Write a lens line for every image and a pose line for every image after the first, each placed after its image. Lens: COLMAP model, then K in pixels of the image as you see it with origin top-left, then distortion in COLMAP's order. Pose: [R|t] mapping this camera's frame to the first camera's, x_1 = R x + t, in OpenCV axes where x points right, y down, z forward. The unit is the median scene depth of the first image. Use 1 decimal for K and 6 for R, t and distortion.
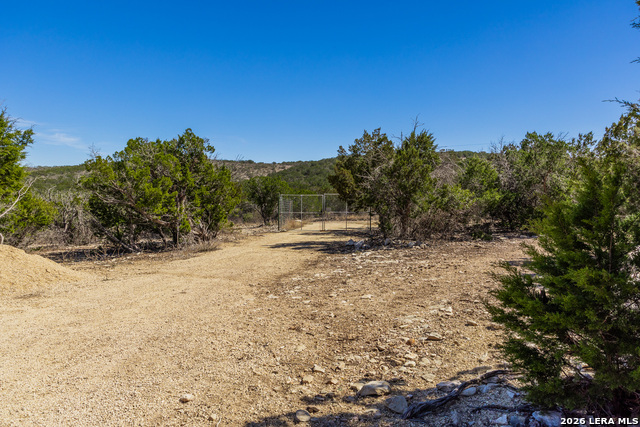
lens RADIAL K [[412.6, 0, 320.5], [0, 412.6, 212.9], [0, 0, 1]] dist [0.000700, 0.000219]
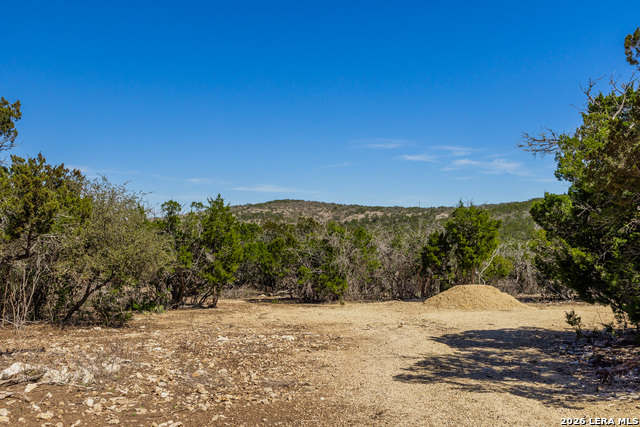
lens RADIAL K [[645.6, 0, 320.1], [0, 645.6, 213.2], [0, 0, 1]] dist [0.001194, 0.000000]
pose [[0.666988, -0.033329, -0.744323, 0.408926], [-0.021721, 0.997705, -0.064139, -0.021644], [0.744752, 0.058947, 0.664733, -0.696256]]
